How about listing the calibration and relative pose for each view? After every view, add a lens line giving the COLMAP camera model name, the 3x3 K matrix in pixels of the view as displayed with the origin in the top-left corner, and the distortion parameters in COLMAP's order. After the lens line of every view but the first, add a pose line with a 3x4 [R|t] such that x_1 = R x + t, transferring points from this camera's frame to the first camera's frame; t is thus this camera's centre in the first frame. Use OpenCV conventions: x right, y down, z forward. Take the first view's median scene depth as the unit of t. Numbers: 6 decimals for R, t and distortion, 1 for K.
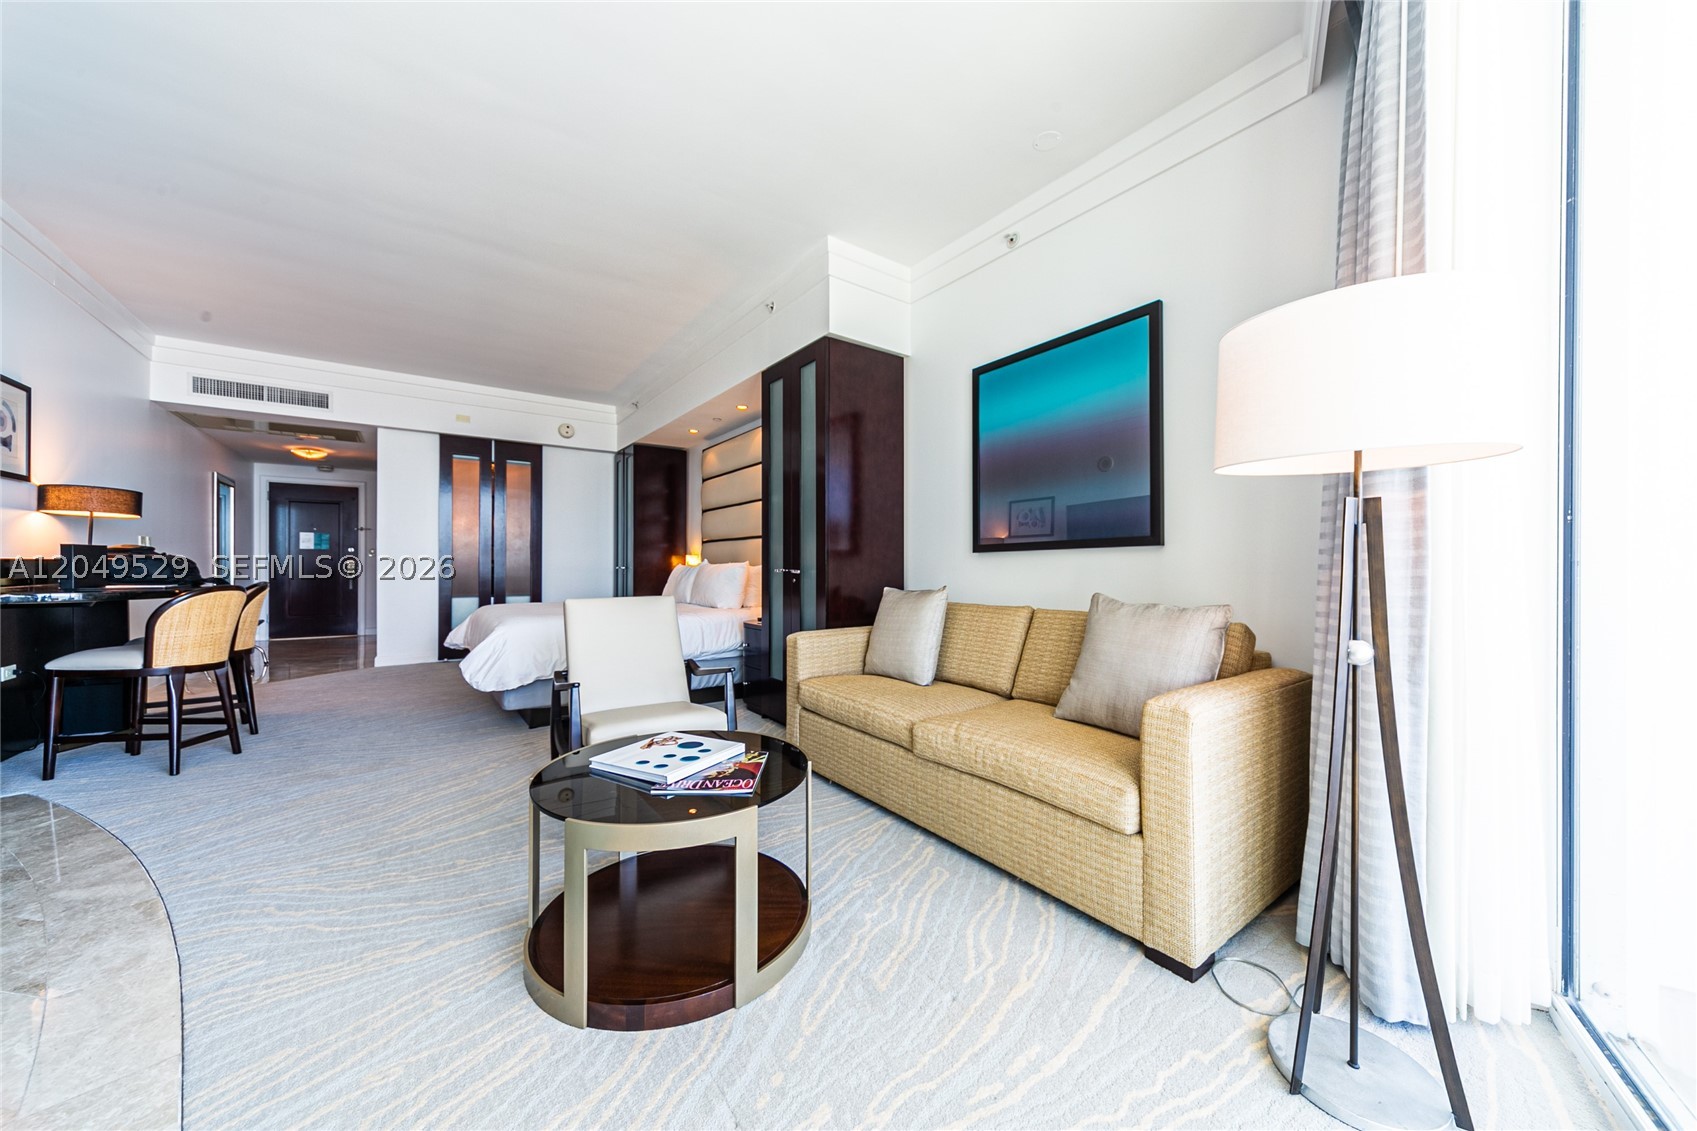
lens RADIAL K [[587.9, 0, 843.4], [0, 587.9, 566.5], [0, 0, 1]] dist [0.008896, -0.000923]
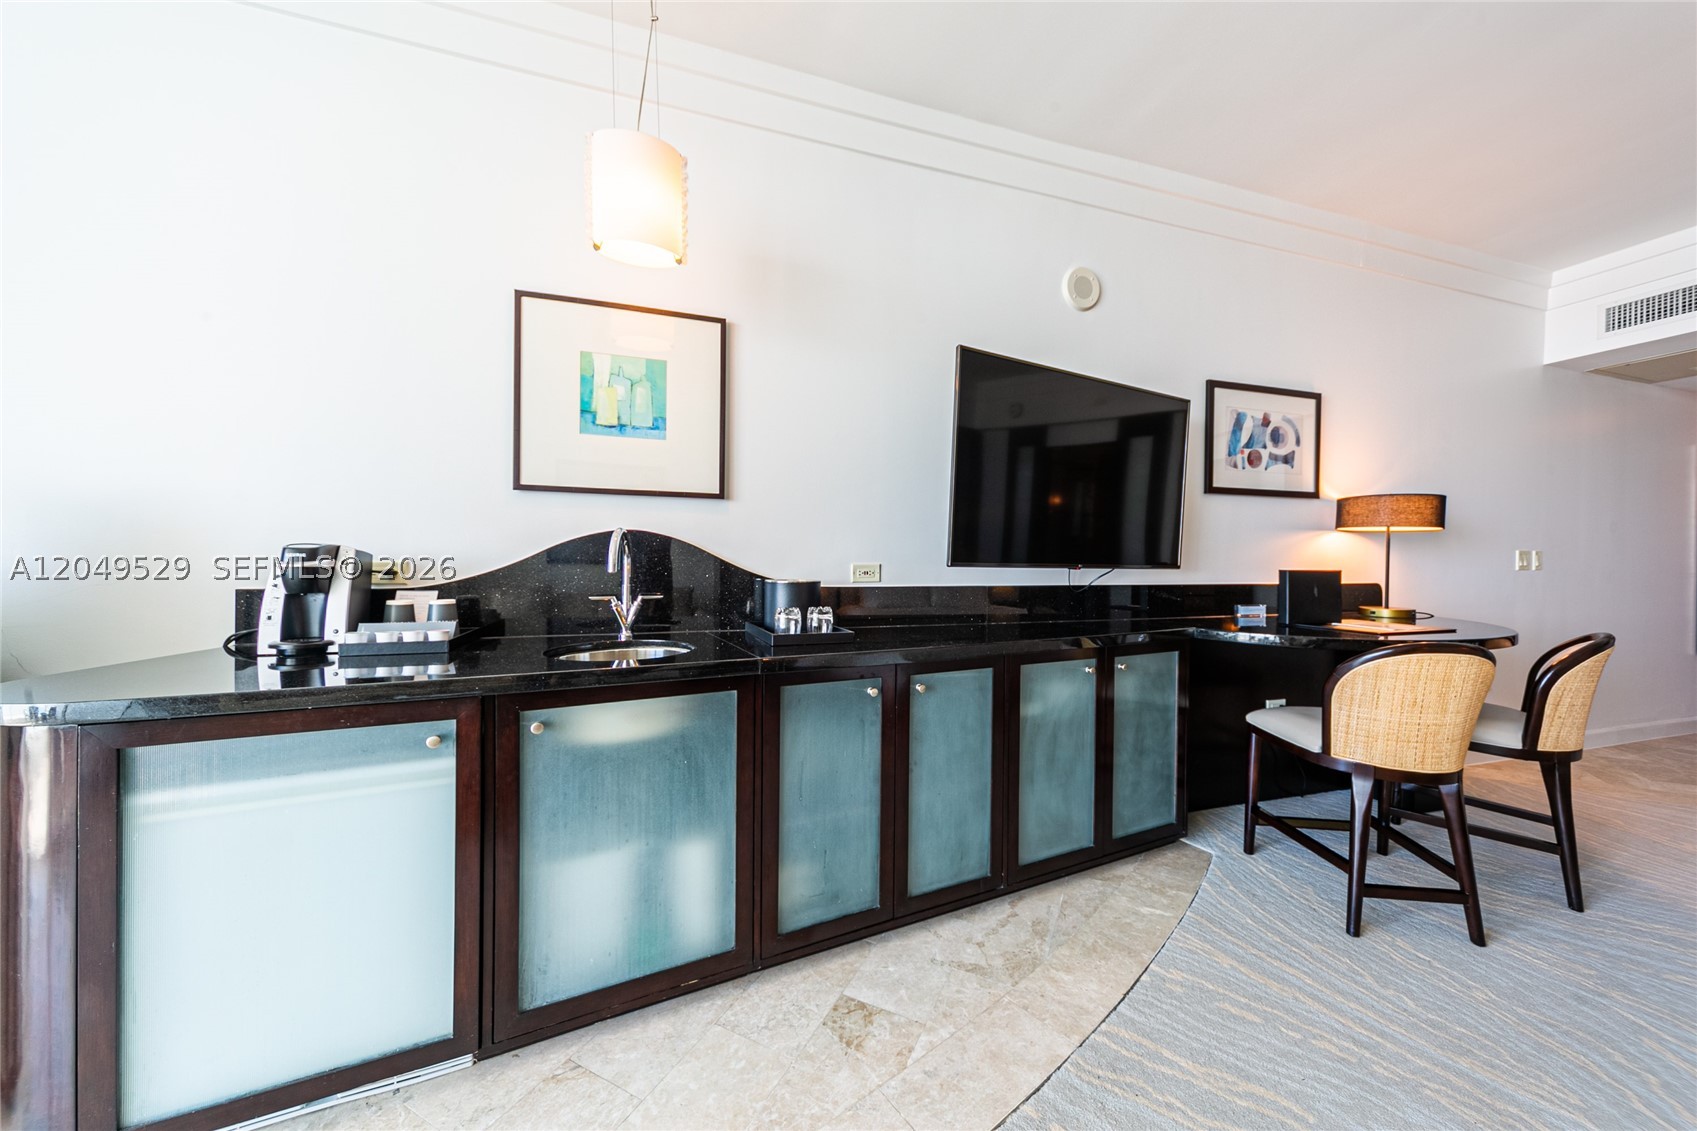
lens RADIAL K [[587.9, 0, 847.2], [0, 587.9, 570.0], [0, 0, 1]] dist [0.008896, -0.000923]
pose [[-0.302299, 0.002168, -0.953211, -0.341082], [-0.010820, 0.999925, 0.005706, -0.036111], [0.953152, 0.012039, -0.302253, 0.673805]]
